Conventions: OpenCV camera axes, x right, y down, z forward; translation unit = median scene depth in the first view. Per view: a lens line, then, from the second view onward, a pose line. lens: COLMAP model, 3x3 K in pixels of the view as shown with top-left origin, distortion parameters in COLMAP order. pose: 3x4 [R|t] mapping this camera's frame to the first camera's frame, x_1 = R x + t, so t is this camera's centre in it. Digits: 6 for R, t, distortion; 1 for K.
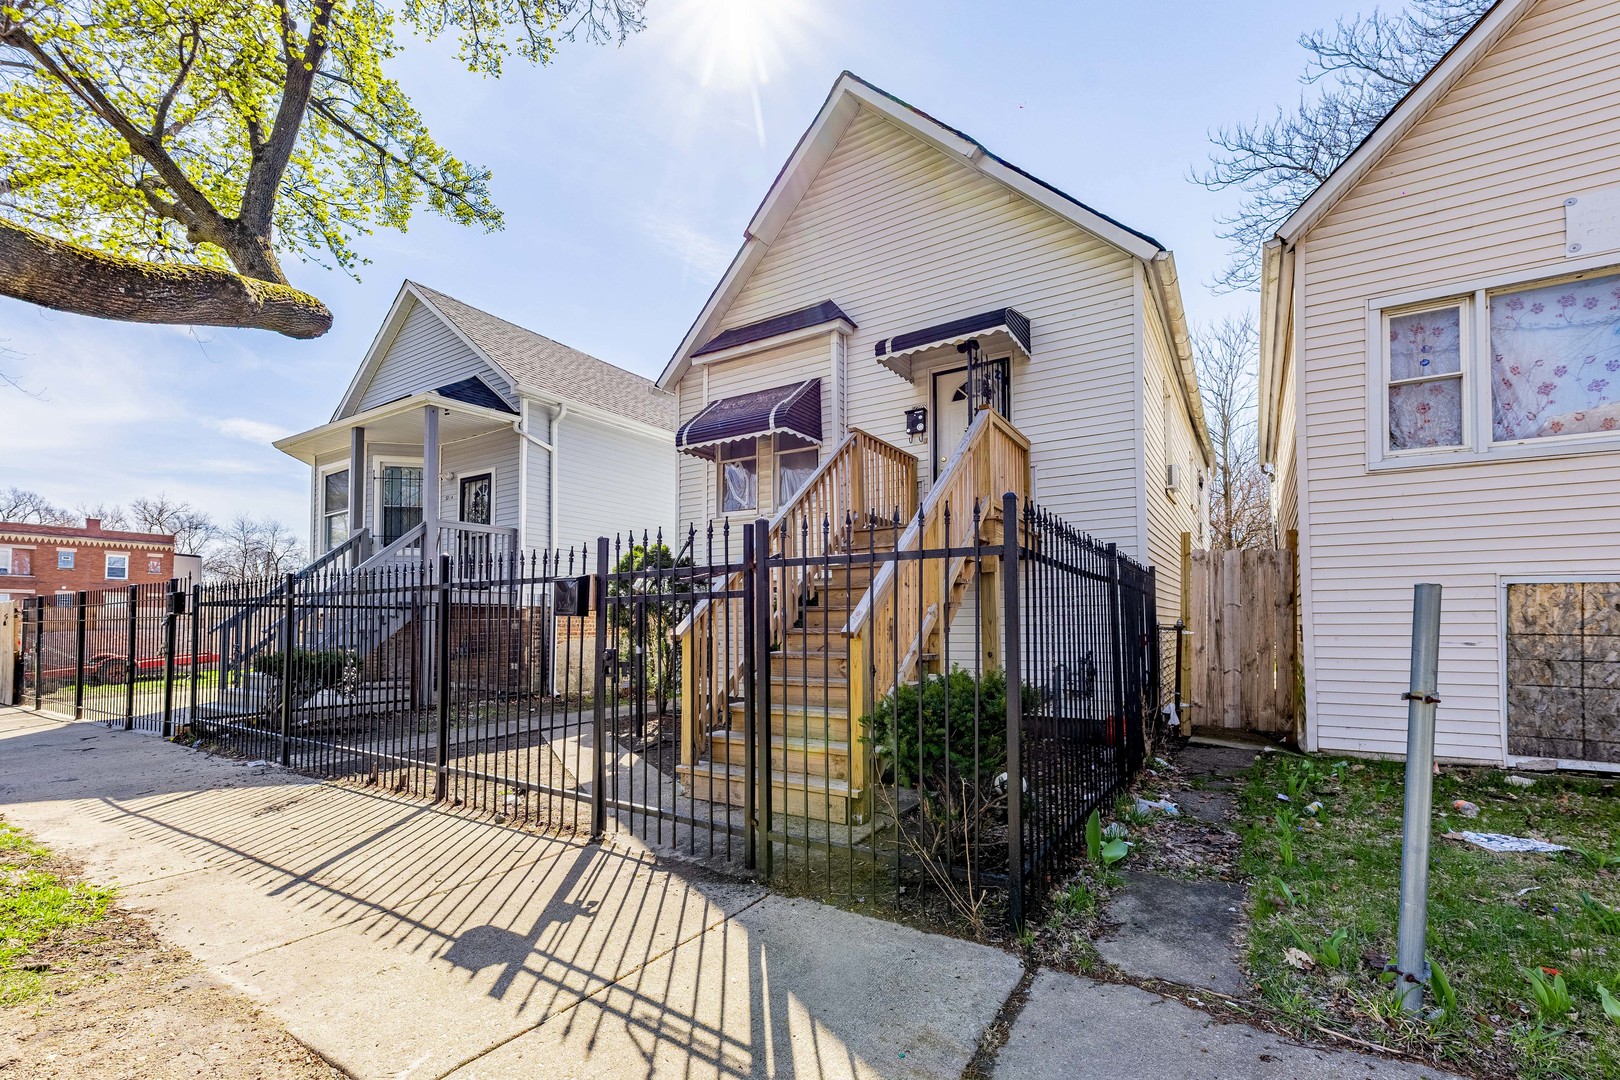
lens RADIAL K [[682.7, 0, 810.2], [0, 682.7, 616.2], [0, 0, 1]] dist [0.002701, -0.000124]
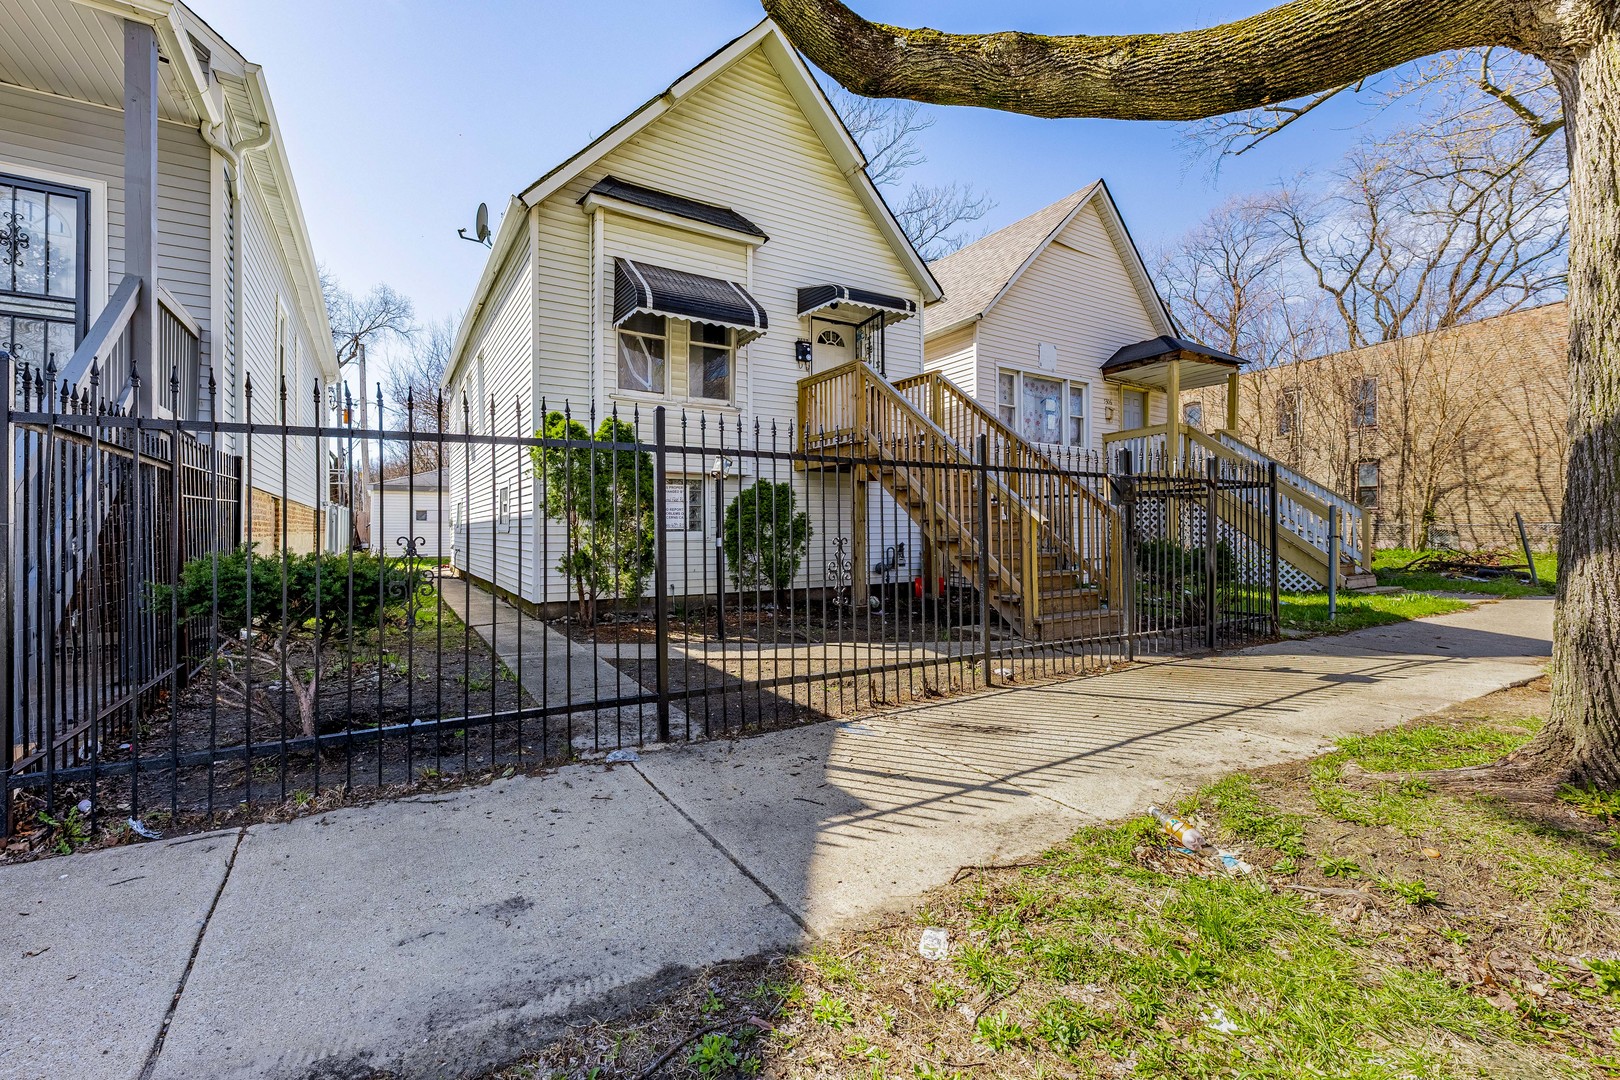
lens RADIAL K [[620.9, 0, 842.6], [0, 620.9, 531.6], [0, 0, 1]] dist [0.005905, 0.000141]
pose [[0.463585, -0.001775, 0.886051, -0.776736], [-0.011457, 0.999902, 0.007998, 0.022710], [-0.885978, -0.013859, 0.463519, 0.421525]]
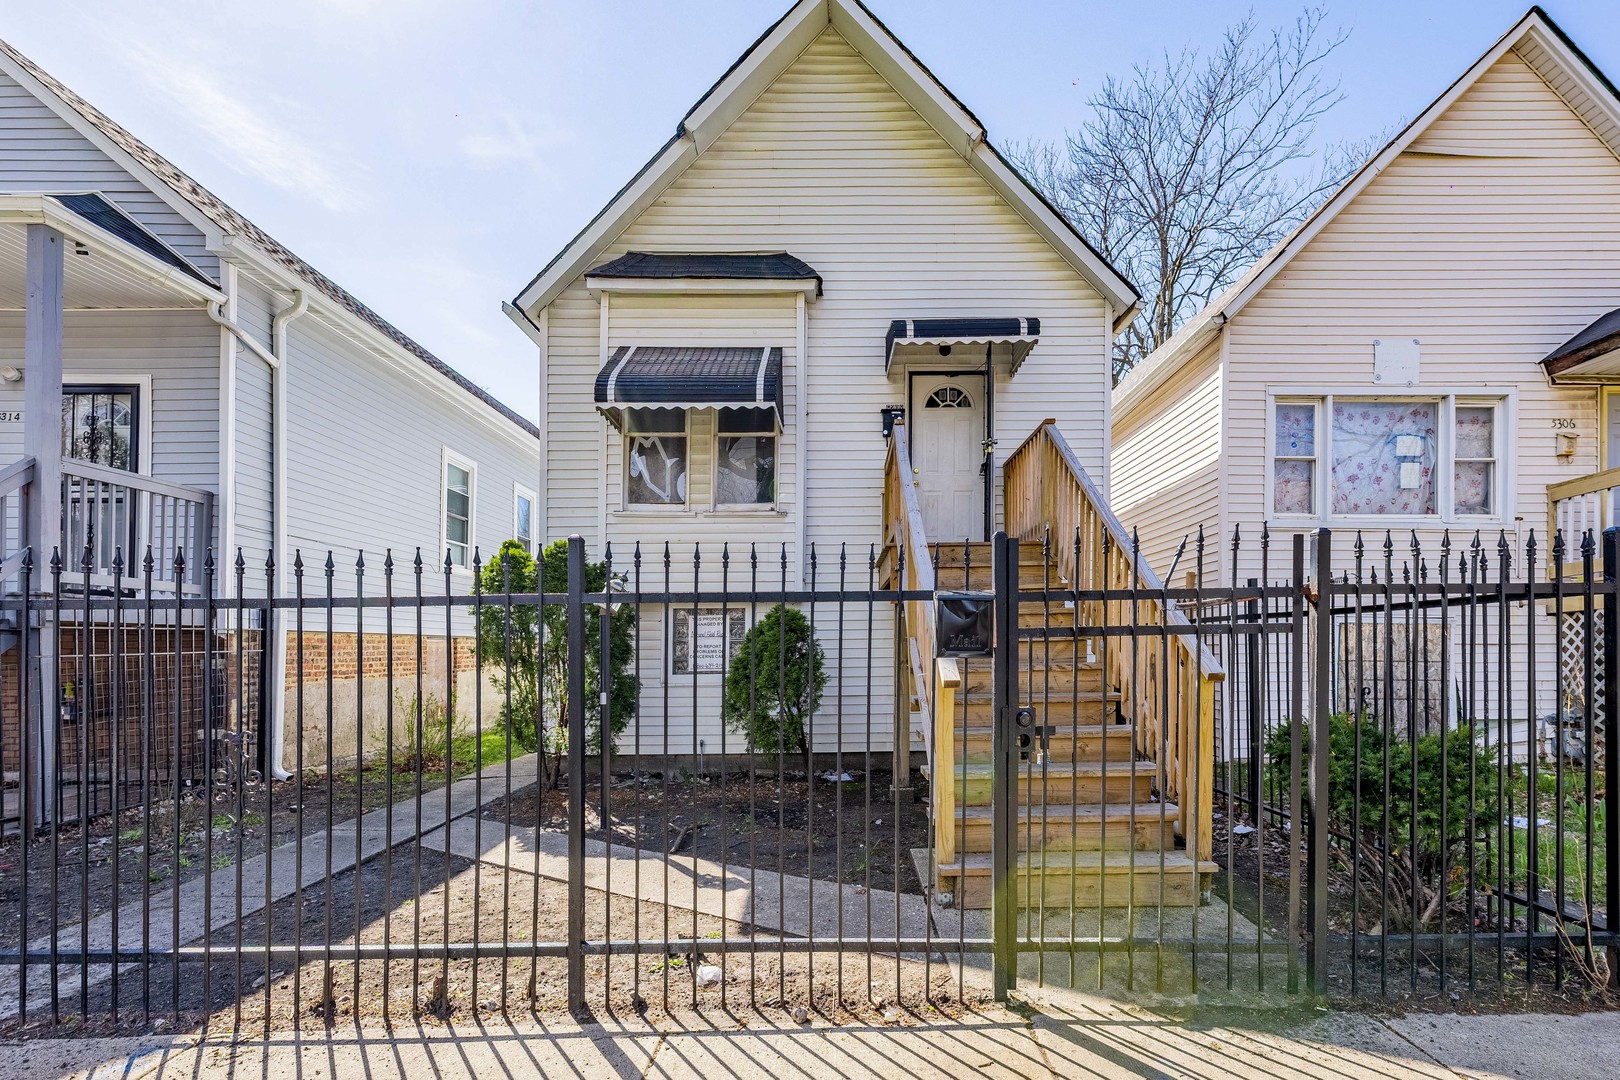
lens RADIAL K [[723.5, 0, 811.6], [0, 723.5, 652.9], [0, 0, 1]] dist [0.004064, 0.000796]
pose [[0.838324, -0.006366, 0.545135, -0.430924], [-0.003053, 0.999861, 0.016371, -0.007562], [-0.545163, -0.015389, 0.838189, 0.276966]]
